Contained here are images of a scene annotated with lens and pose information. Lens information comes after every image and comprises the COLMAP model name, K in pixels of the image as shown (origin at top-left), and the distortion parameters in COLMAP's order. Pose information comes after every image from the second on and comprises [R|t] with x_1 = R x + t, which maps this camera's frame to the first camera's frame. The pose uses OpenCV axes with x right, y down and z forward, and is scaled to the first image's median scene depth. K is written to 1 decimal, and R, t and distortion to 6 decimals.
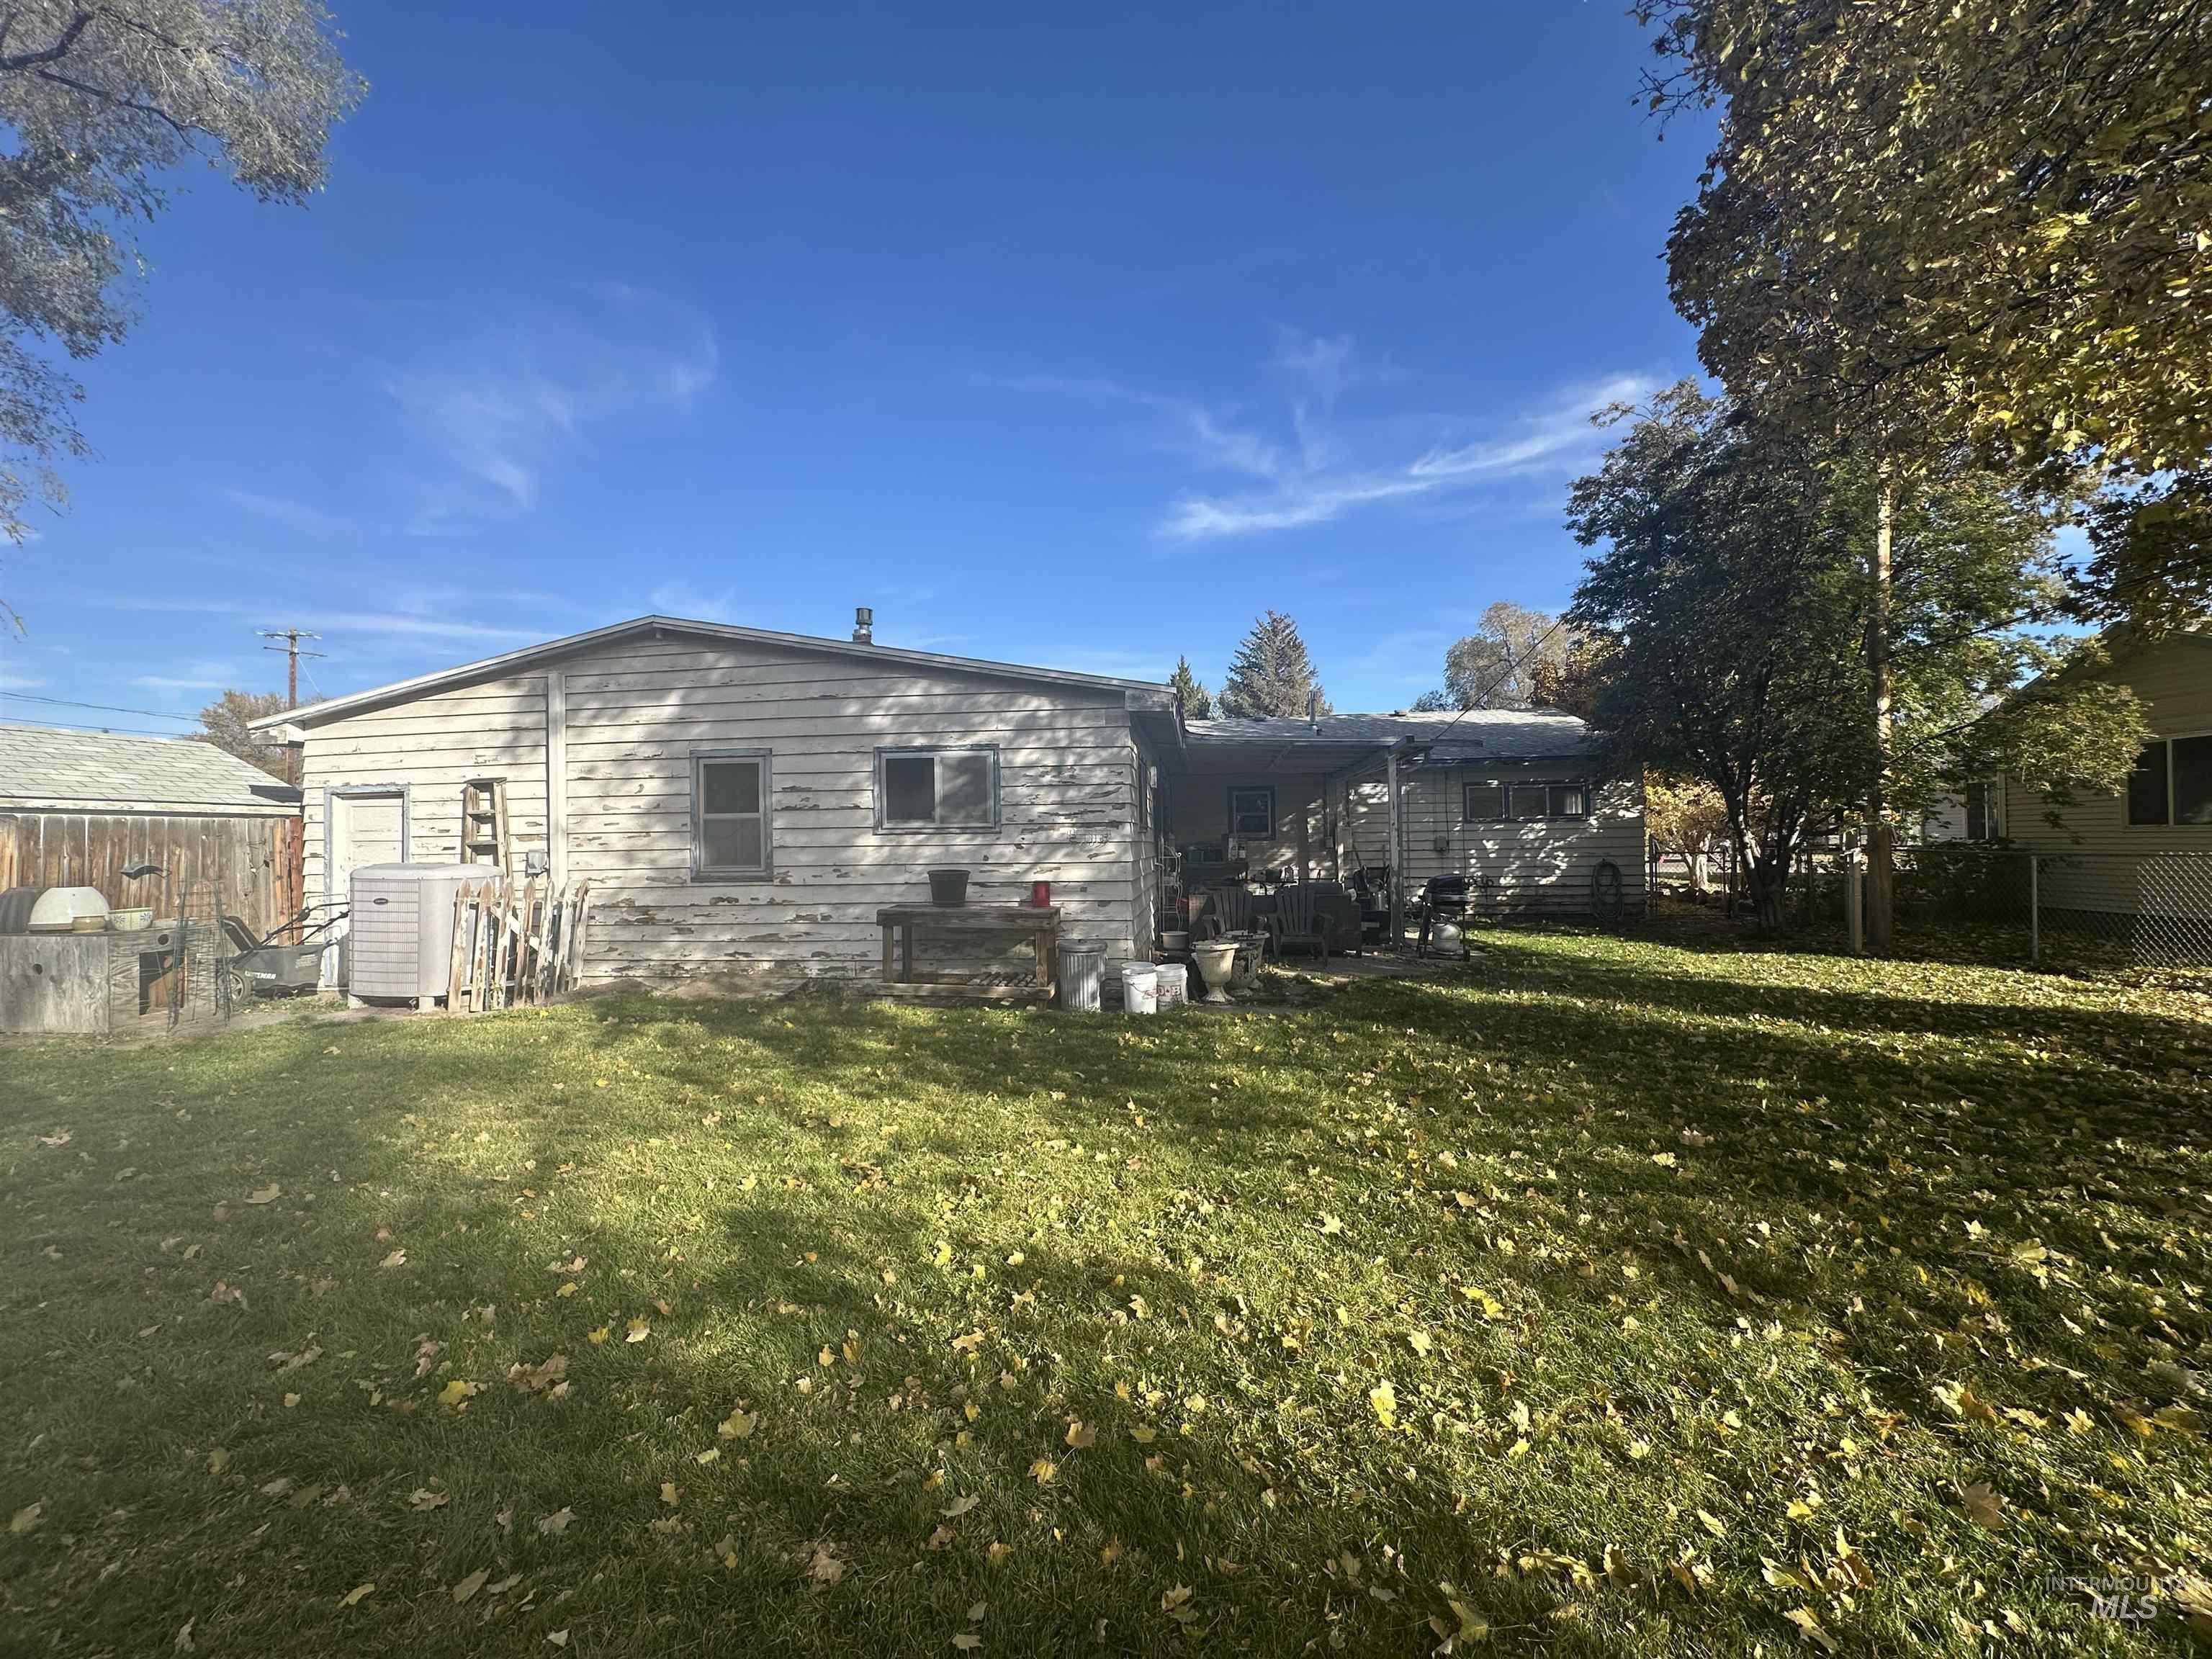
lens RADIAL K [[882.8, 0, 1106.0], [0, 882.8, 829.5], [0, 0, 1]] dist [-0.000420, 0.000215]
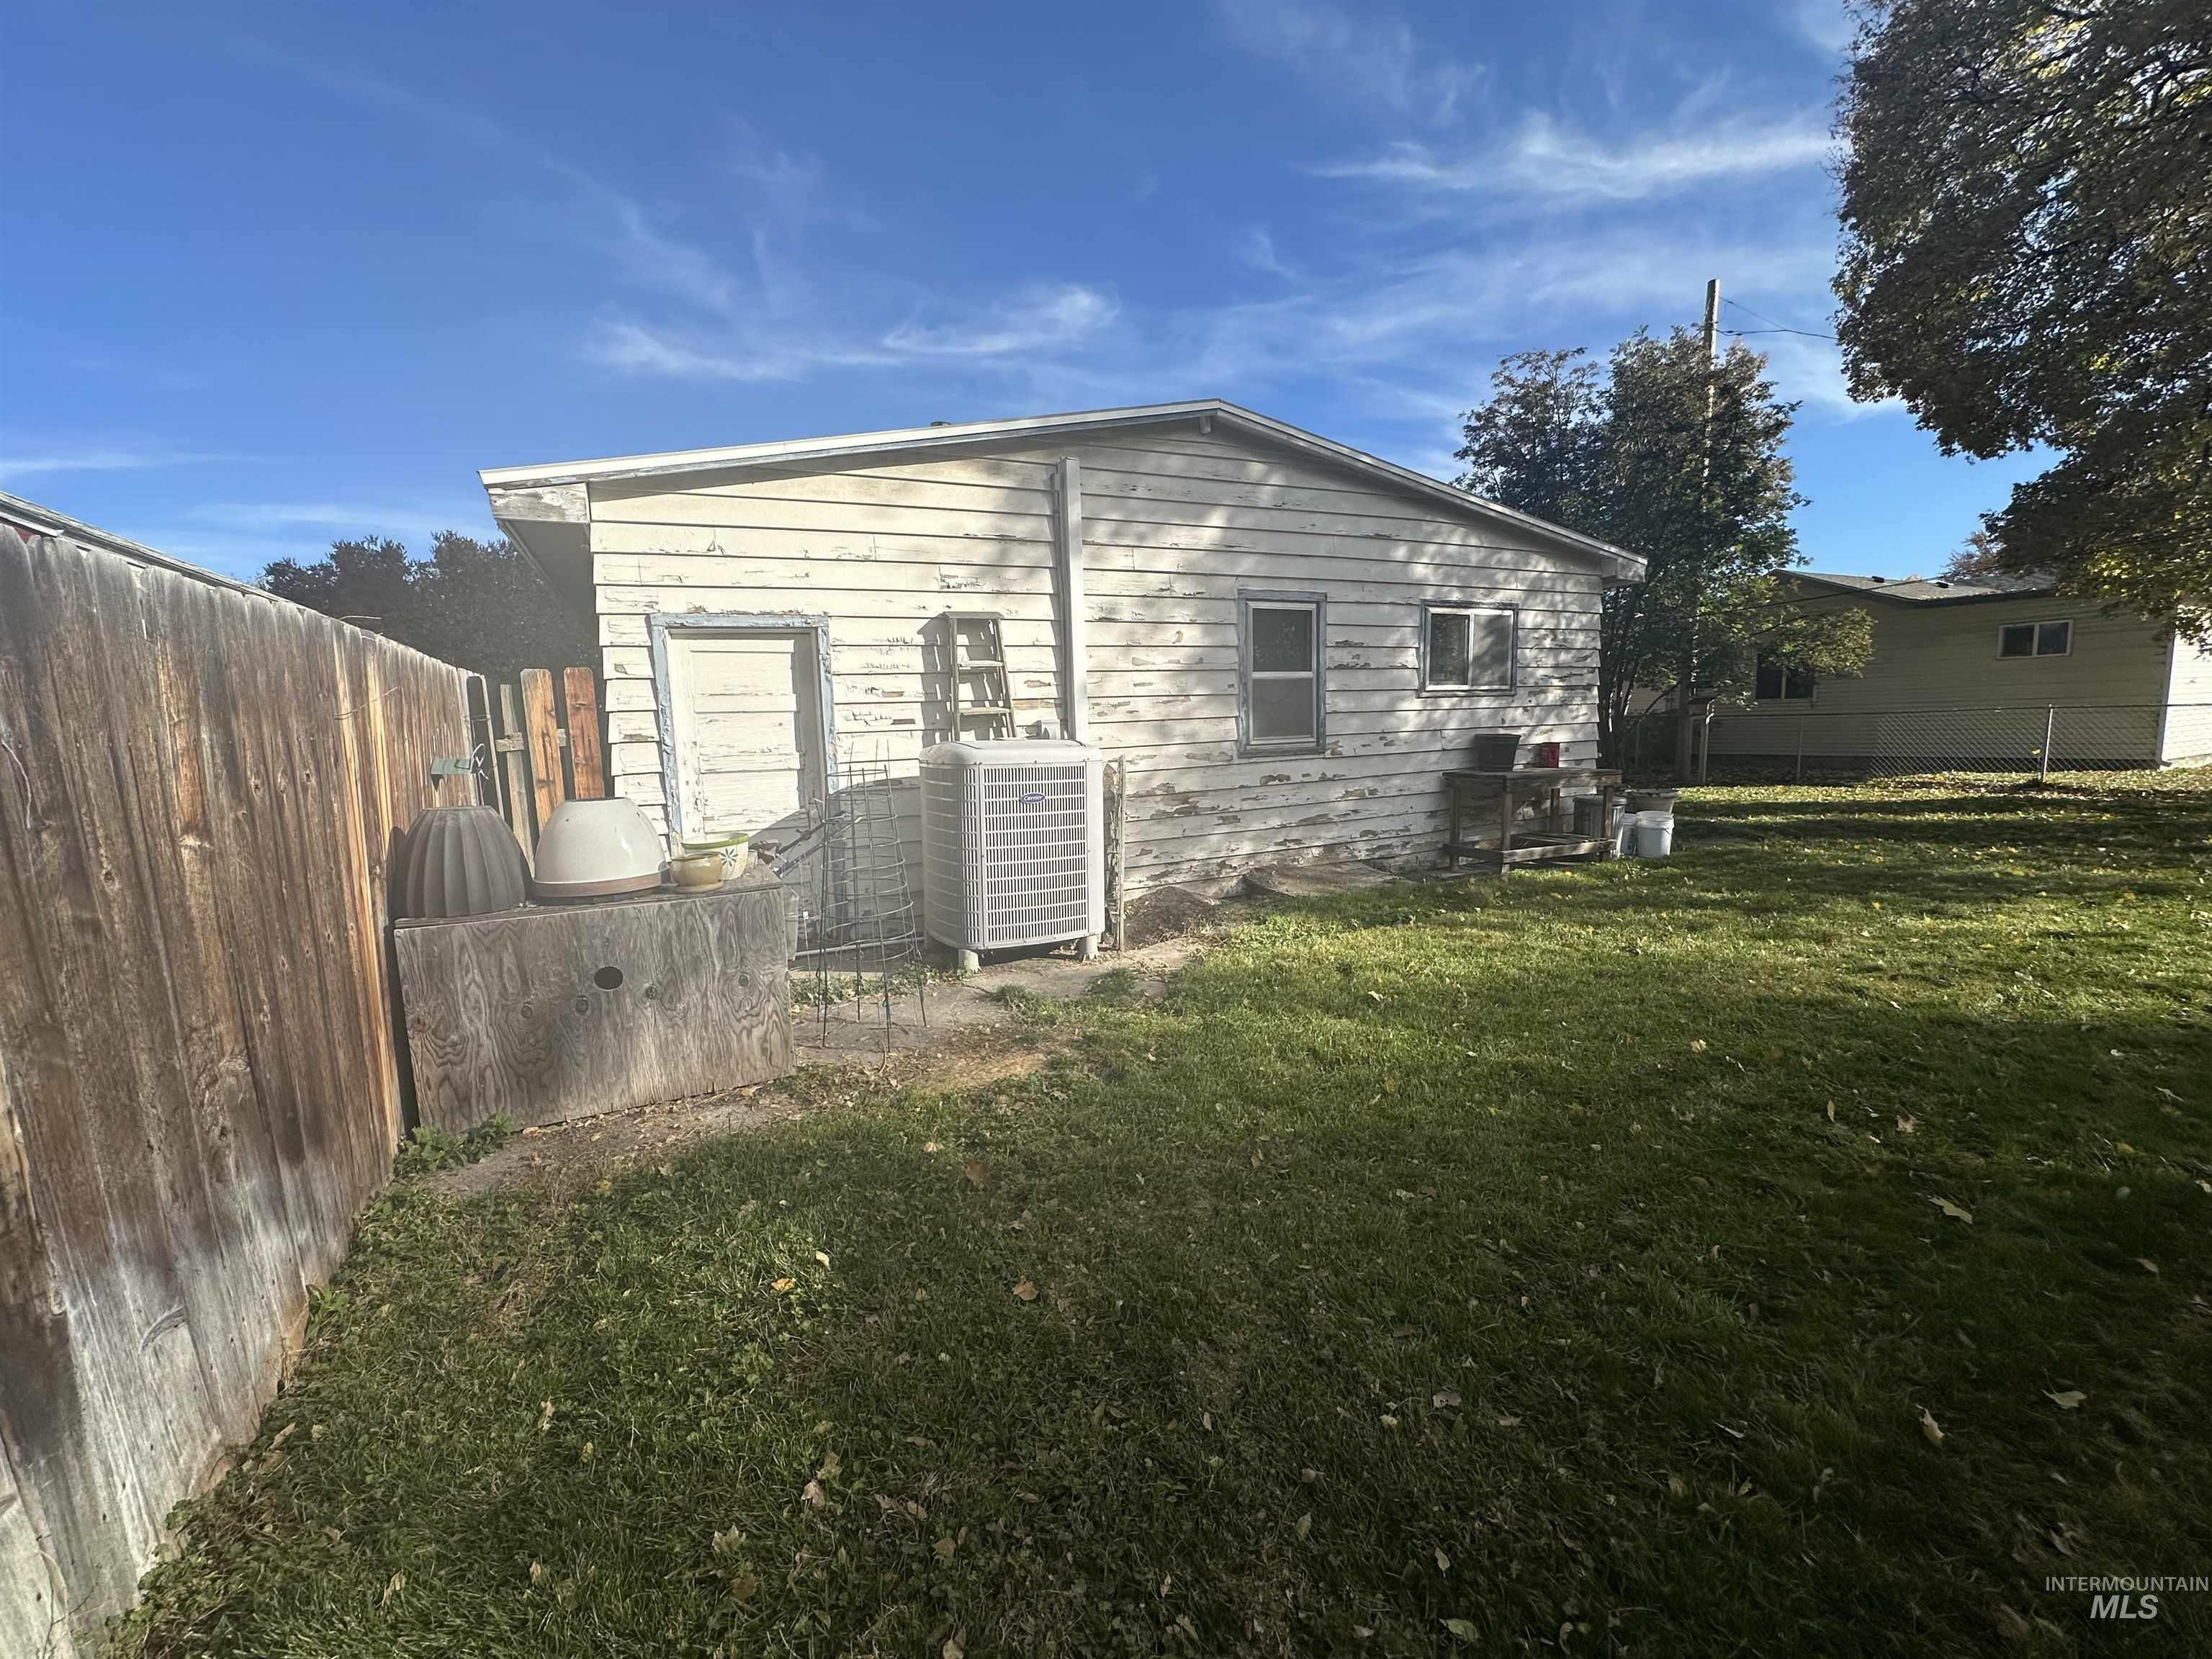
lens RADIAL K [[882.8, 0, 1106.0], [0, 882.8, 829.5], [0, 0, 1]] dist [-0.000420, 0.000215]
pose [[0.835505, -0.080570, 0.543544, -1.023615], [0.012003, 0.991632, 0.128539, 0.019348], [-0.549352, -0.100871, 0.829480, 0.400774]]
